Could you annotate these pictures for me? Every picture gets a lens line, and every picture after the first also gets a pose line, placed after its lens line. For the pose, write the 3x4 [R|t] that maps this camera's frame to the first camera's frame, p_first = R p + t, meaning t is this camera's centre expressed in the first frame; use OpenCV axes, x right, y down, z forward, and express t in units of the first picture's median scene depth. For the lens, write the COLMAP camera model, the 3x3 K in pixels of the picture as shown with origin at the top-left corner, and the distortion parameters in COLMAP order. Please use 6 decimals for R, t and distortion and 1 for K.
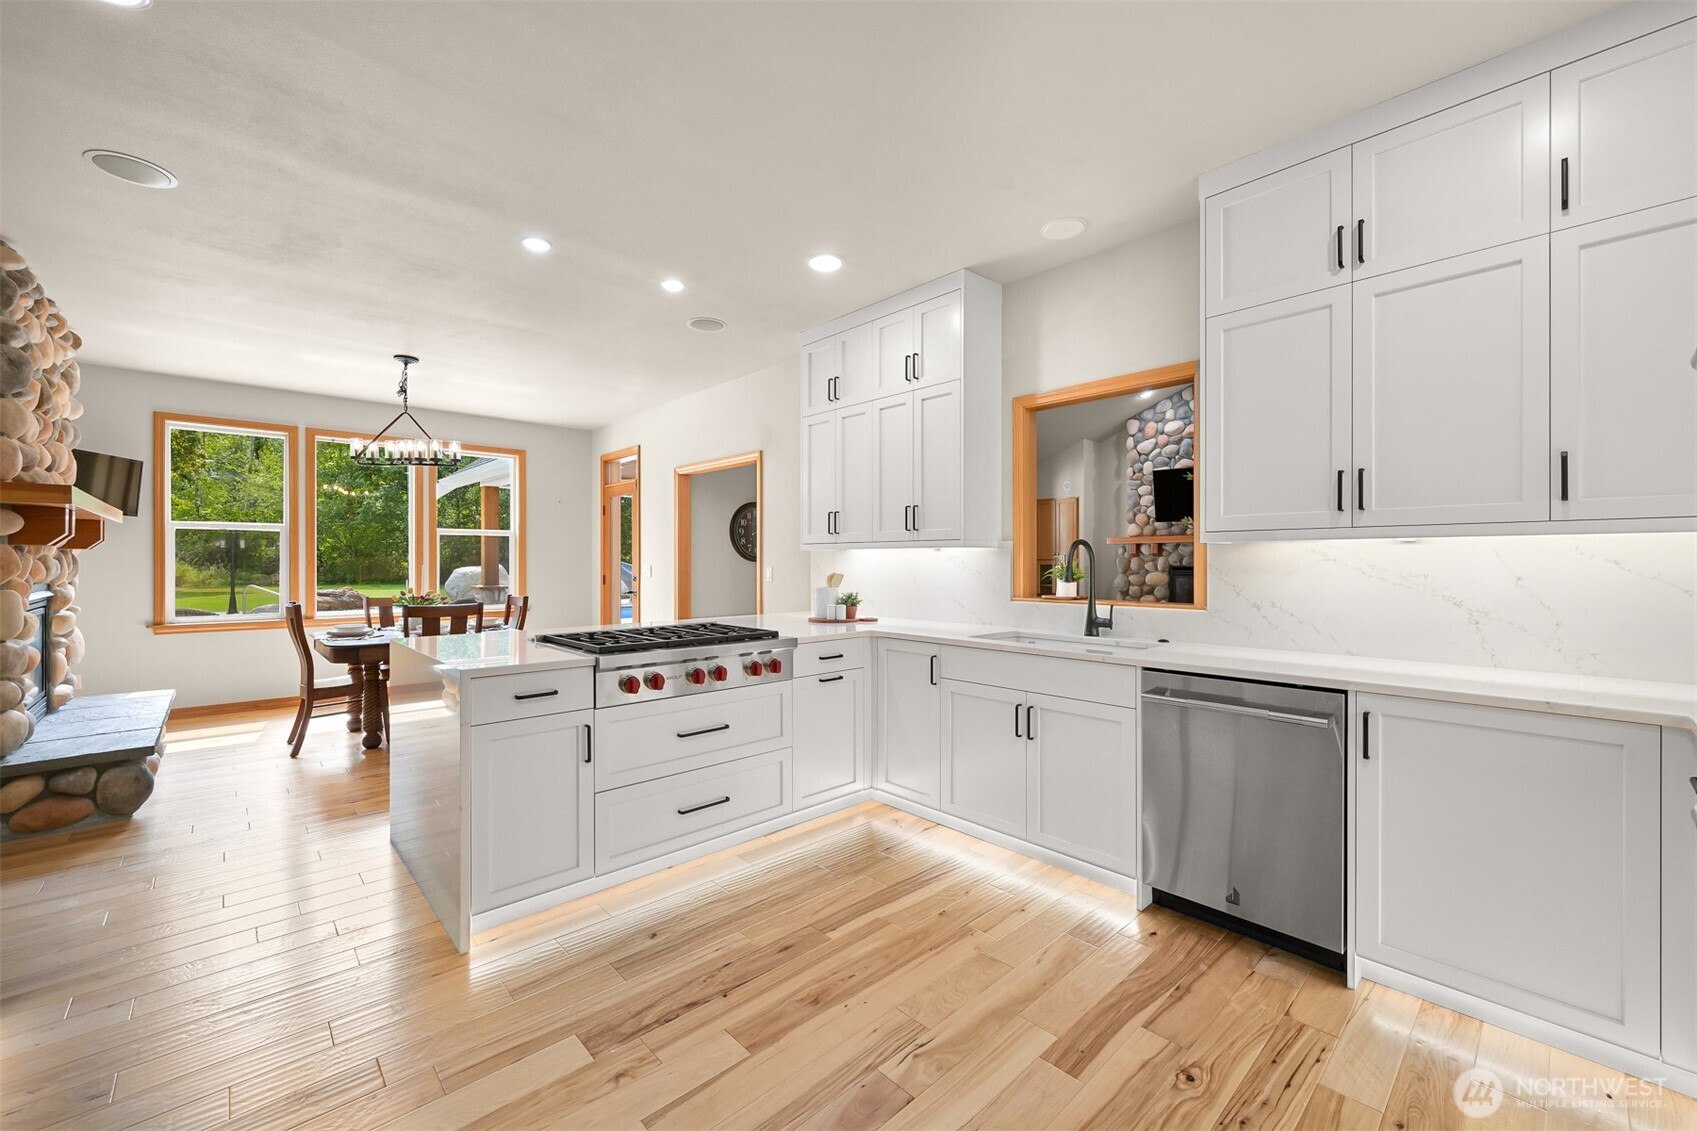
lens RADIAL K [[673.2, 0, 848.5], [0, 673.2, 565.5], [0, 0, 1]] dist [0.000760, -0.000021]
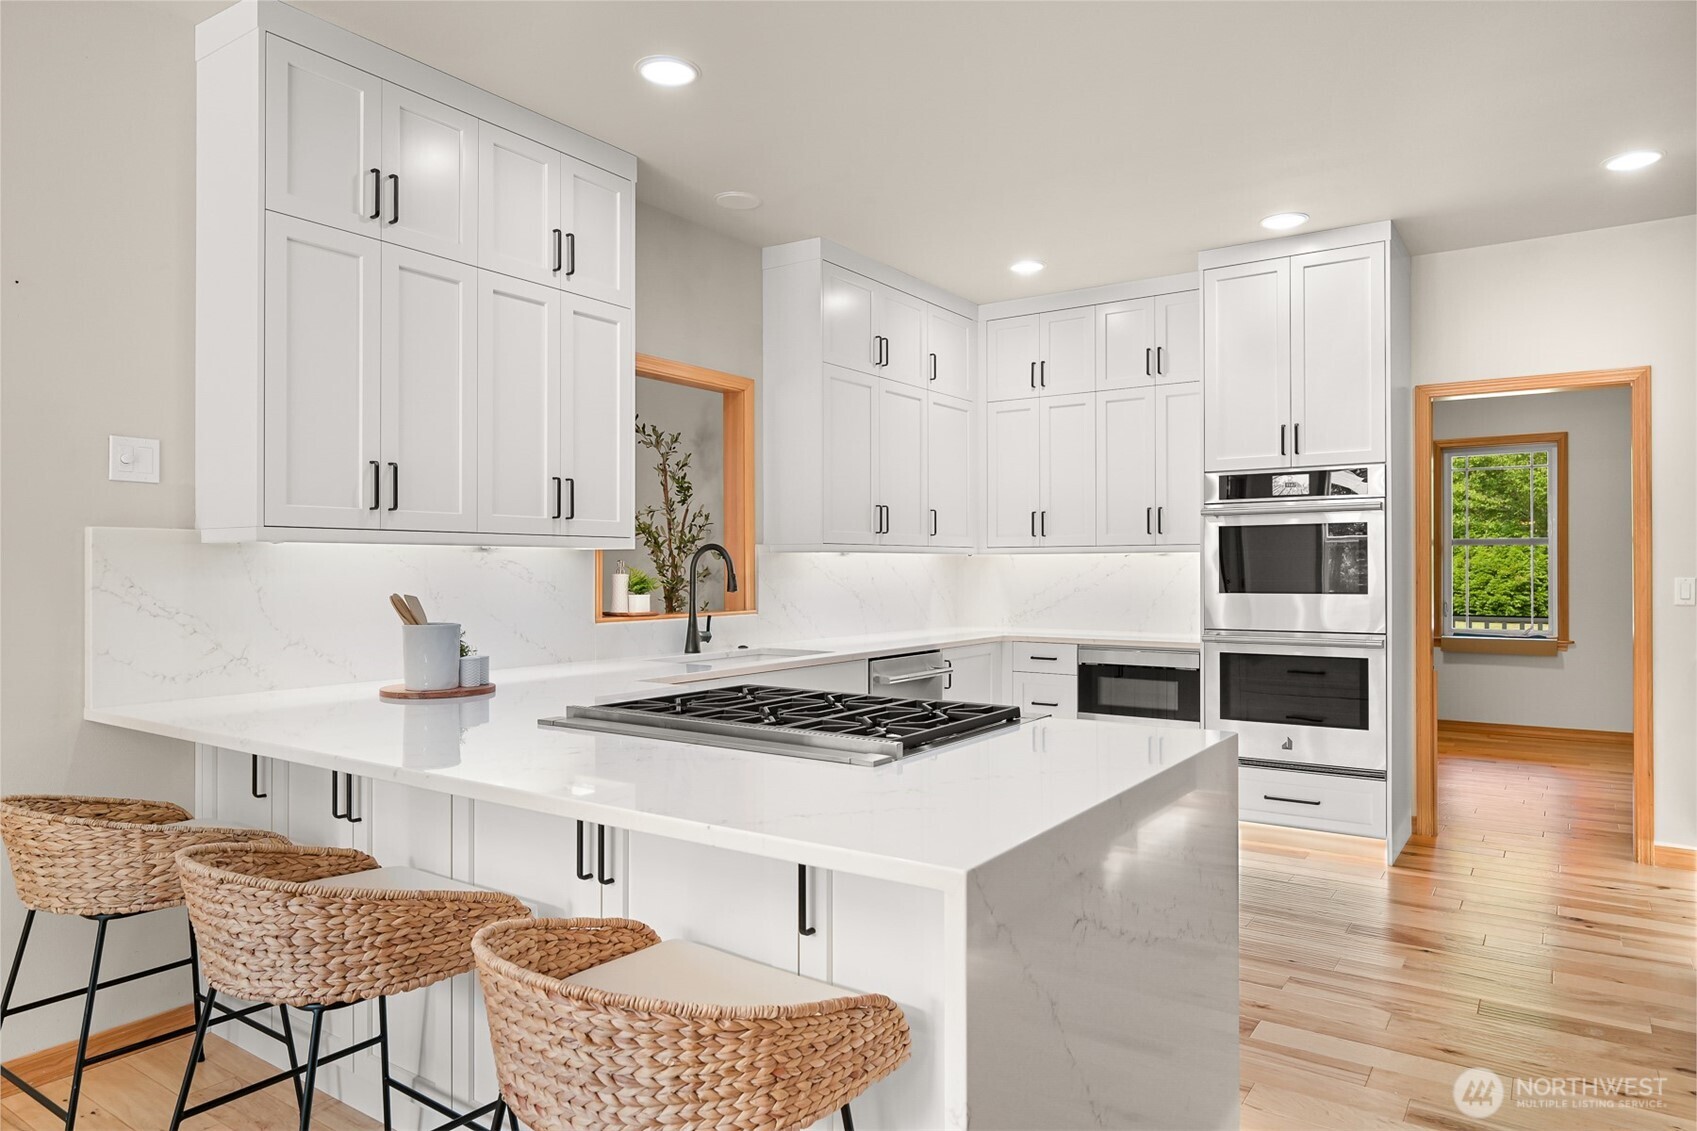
lens RADIAL K [[1067.5, 0, 848.5], [0, 1067.5, 565.5], [0, 0, 1]] dist [-0.002017, 0.000070]
pose [[-0.208245, 0.009684, 0.978029, -1.073321], [0.004394, 0.999950, -0.008966, 0.003703], [-0.978067, 0.002430, -0.208277, 1.113590]]
